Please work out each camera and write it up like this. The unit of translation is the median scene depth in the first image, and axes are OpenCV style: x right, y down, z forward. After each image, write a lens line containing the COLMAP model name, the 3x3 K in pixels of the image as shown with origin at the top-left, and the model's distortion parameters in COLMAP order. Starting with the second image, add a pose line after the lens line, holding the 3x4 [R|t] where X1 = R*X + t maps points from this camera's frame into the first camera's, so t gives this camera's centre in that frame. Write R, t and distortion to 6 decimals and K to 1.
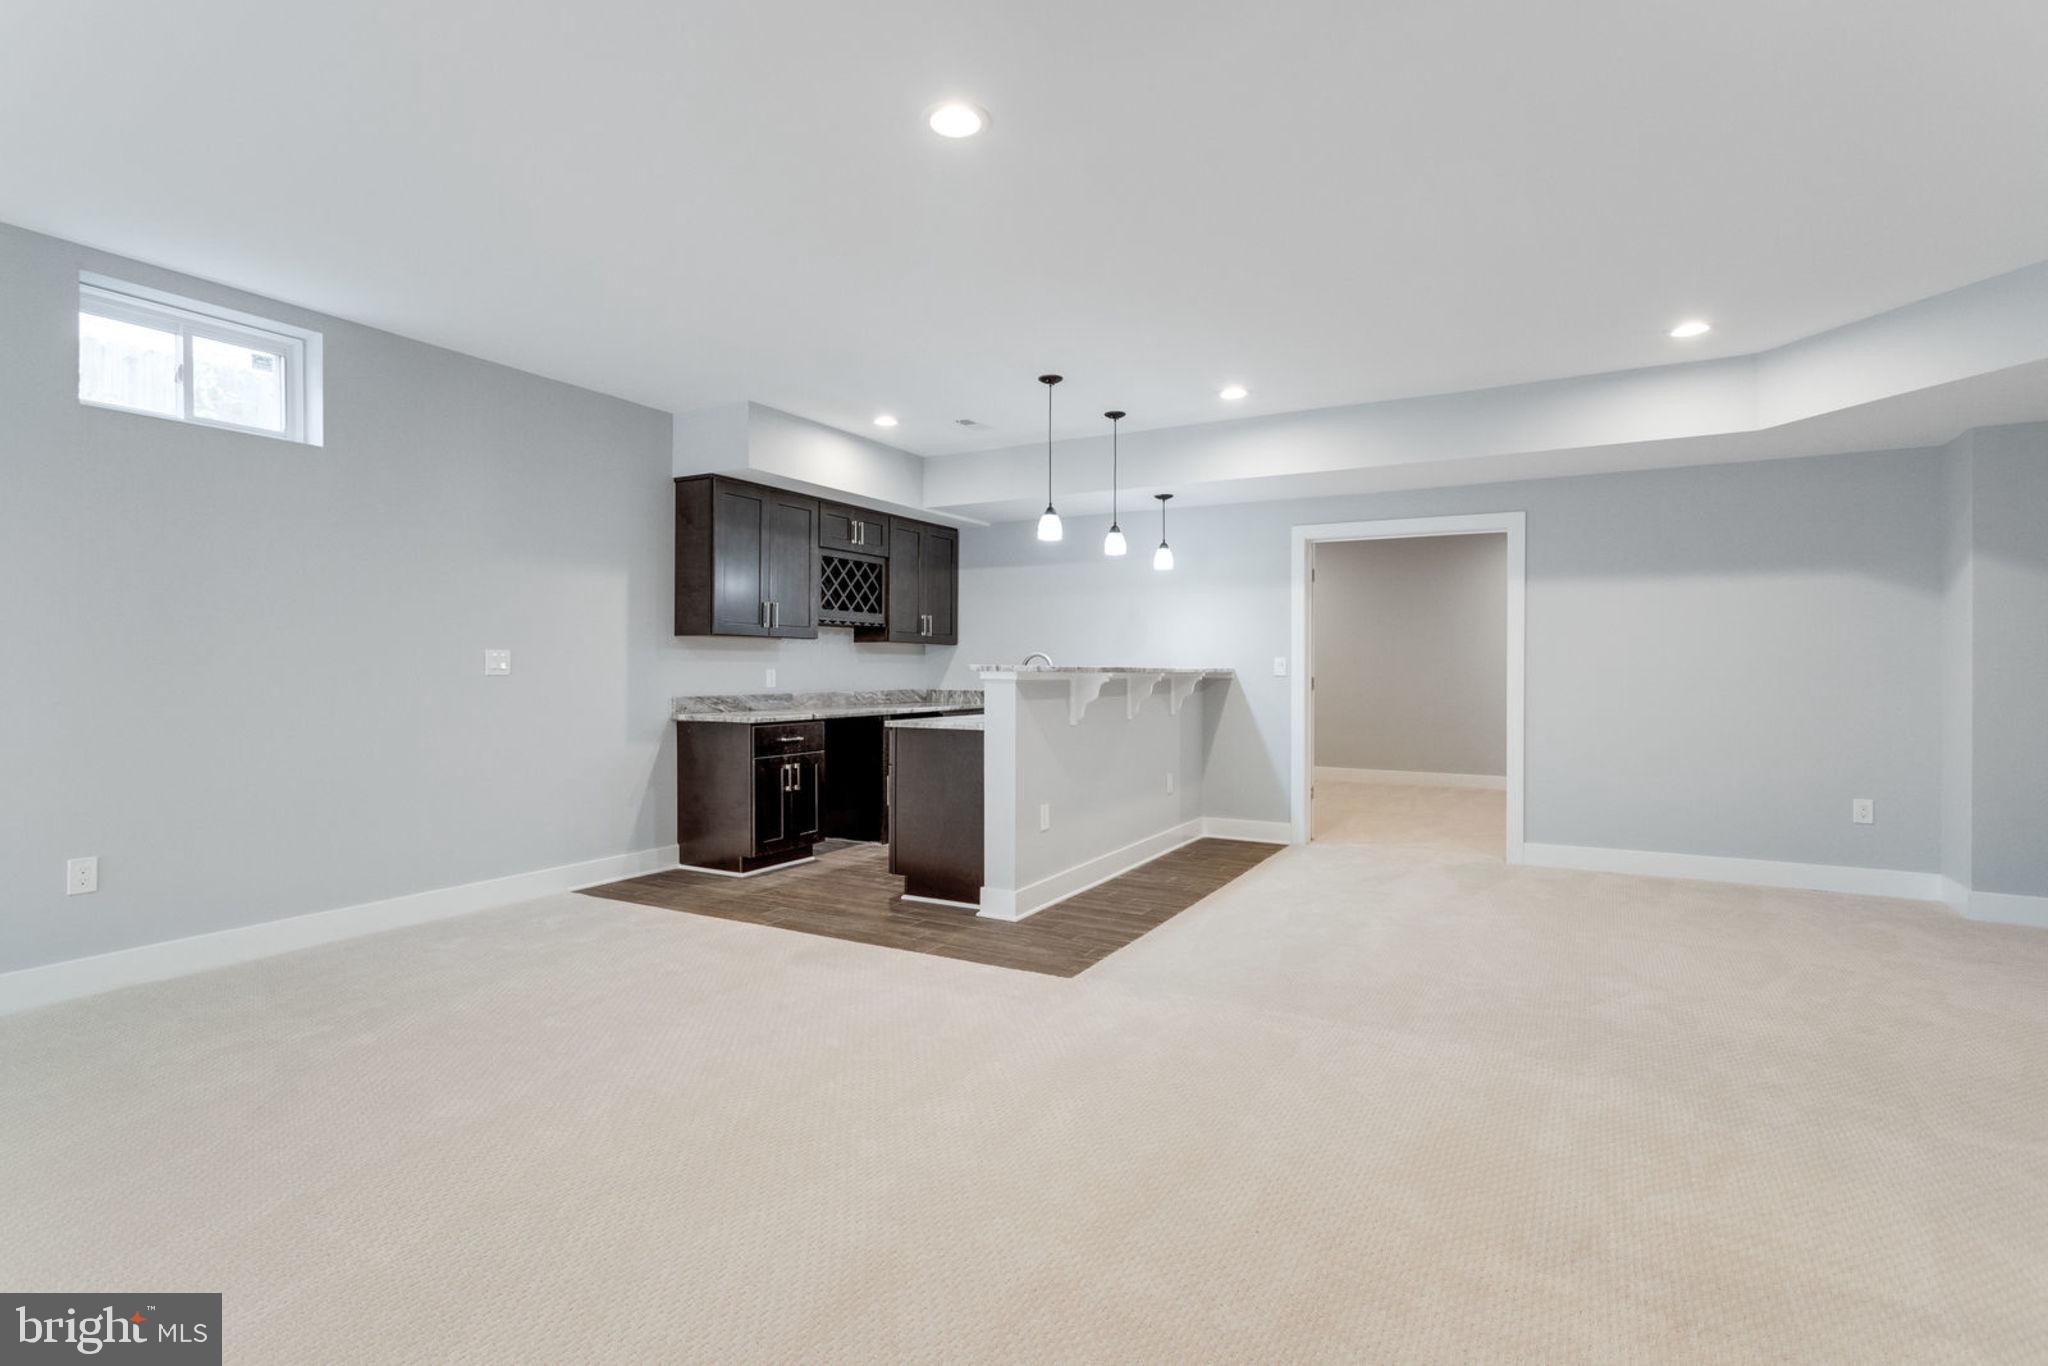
lens RADIAL K [[973.8, 0, 1010.3], [0, 973.8, 674.4], [0, 0, 1]] dist [0.000550, 0.001763]
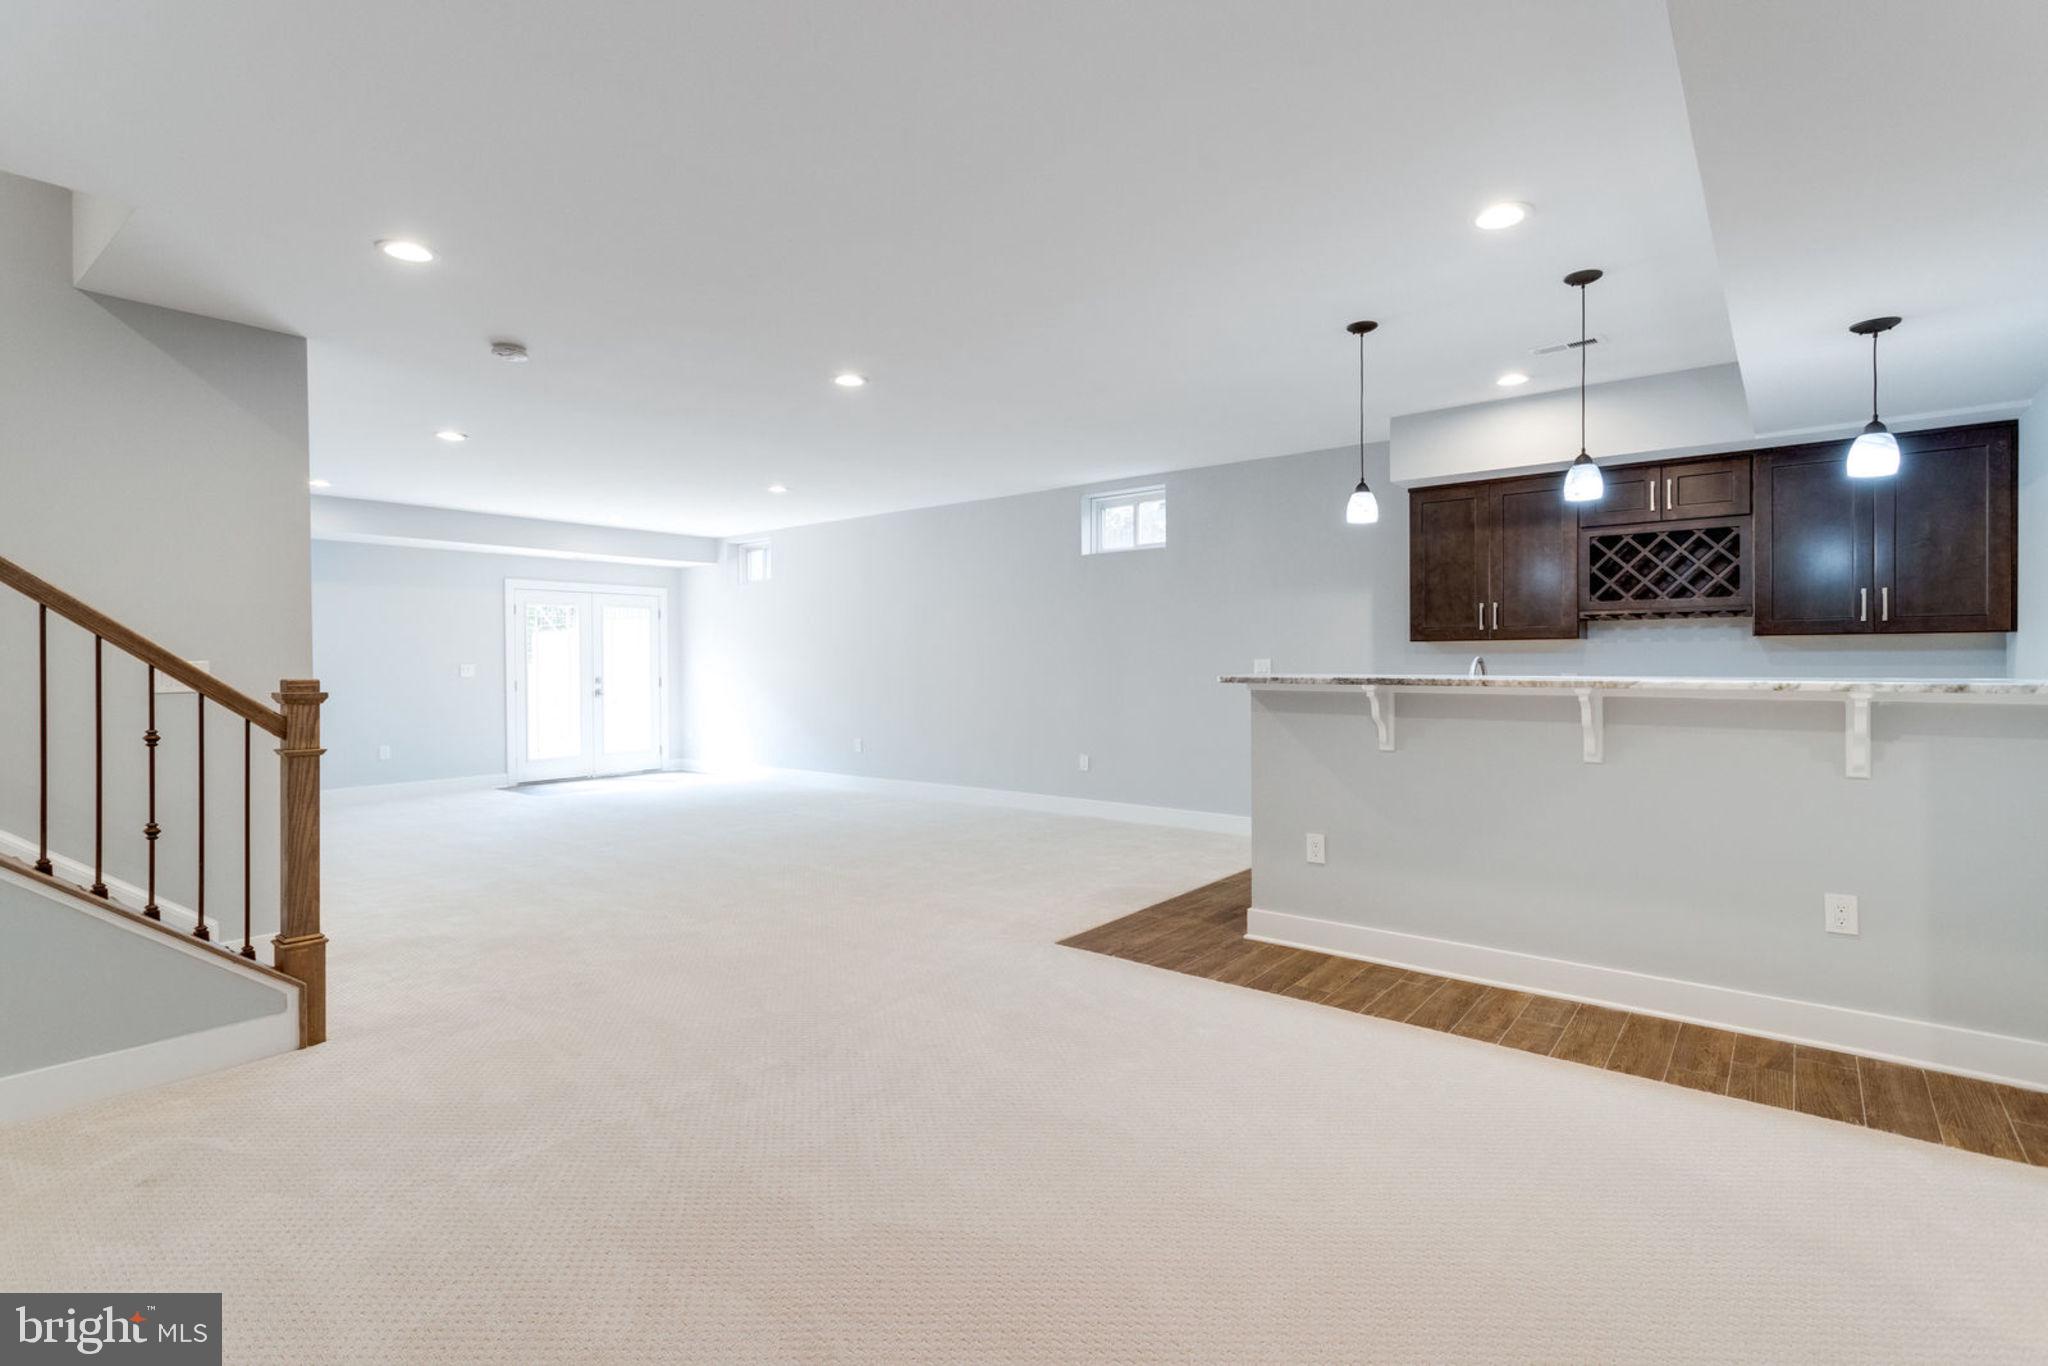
lens RADIAL K [[973.8, 0, 1022.1], [0, 973.8, 675.6], [0, 0, 1]] dist [0.000550, 0.001763]
pose [[-0.160685, 0.010817, -0.986947, 0.695767], [-0.001503, 0.999936, 0.011204, -0.013031], [0.987005, 0.003284, -0.160658, 0.654249]]
